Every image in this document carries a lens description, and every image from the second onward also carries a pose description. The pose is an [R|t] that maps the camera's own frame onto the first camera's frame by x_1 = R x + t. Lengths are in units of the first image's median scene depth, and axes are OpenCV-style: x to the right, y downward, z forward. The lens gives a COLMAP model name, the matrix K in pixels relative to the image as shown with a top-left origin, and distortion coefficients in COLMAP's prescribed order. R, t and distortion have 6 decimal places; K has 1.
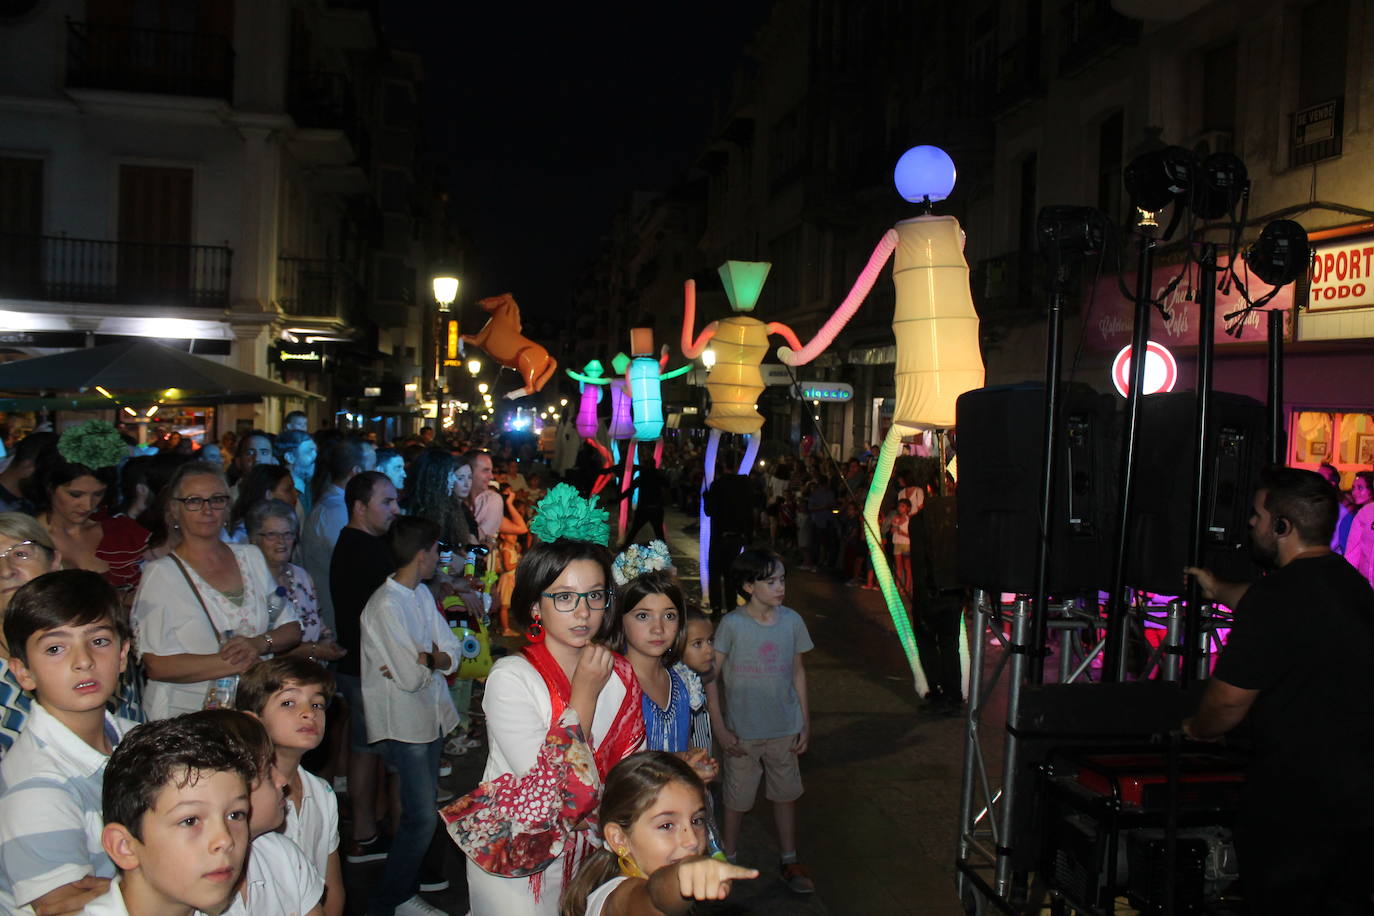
lens RADIAL K [[1152.8, 0, 686.7], [0, 1152.8, 455.5], [0, 0, 1]] dist [-0.156601, 0.130696]
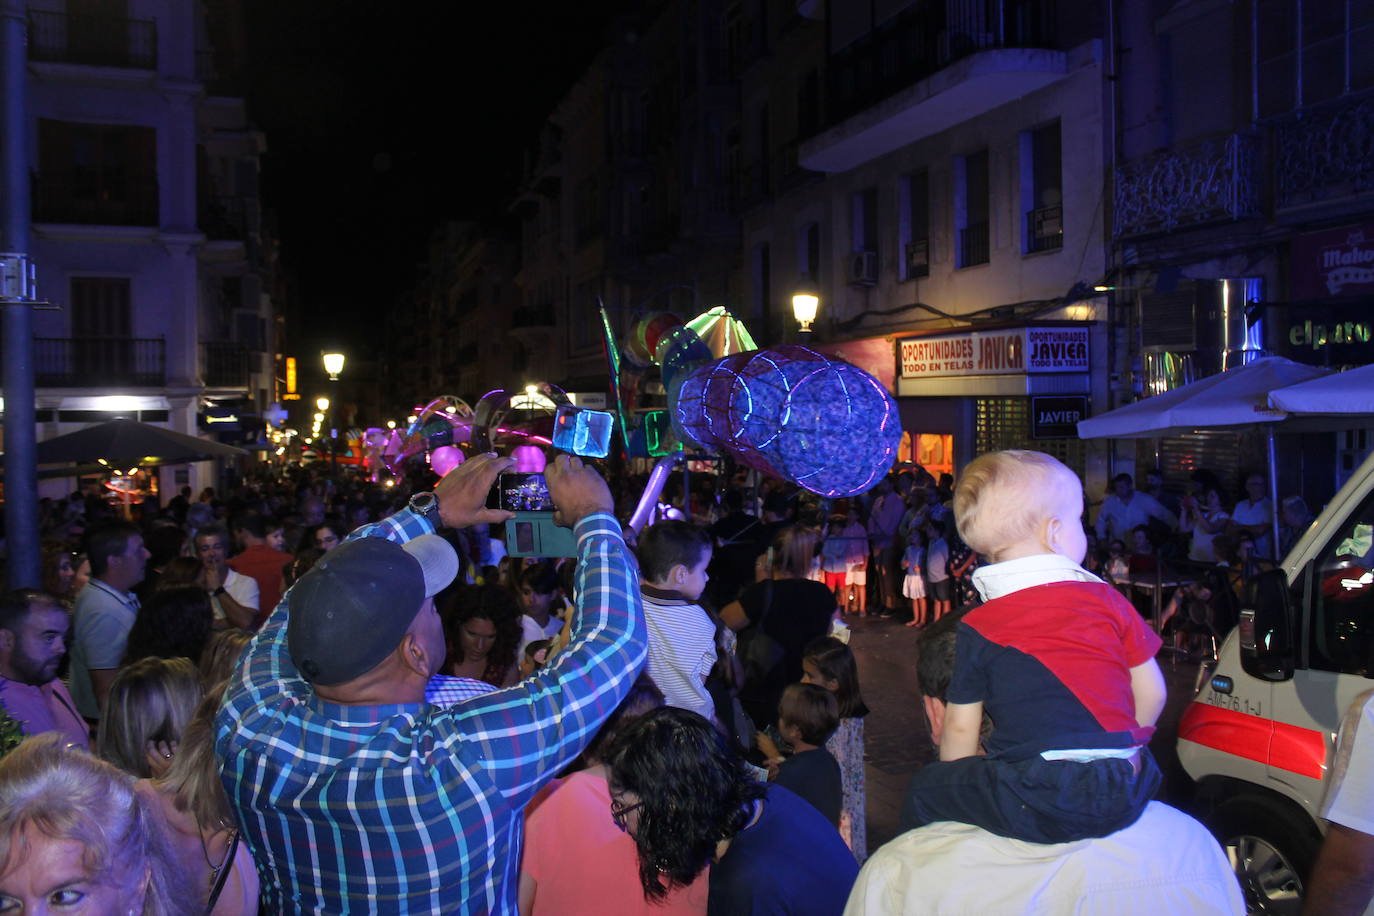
lens RADIAL K [[1152.8, 0, 687.0], [0, 1152.8, 460.0], [0, 0, 1]] dist [-0.156601, 0.130696]
pose [[0.986442, -0.055144, 0.154570, -0.018929], [0.055183, 0.998468, 0.004044, -0.017340], [-0.154556, 0.004541, 0.987974, -0.362331]]
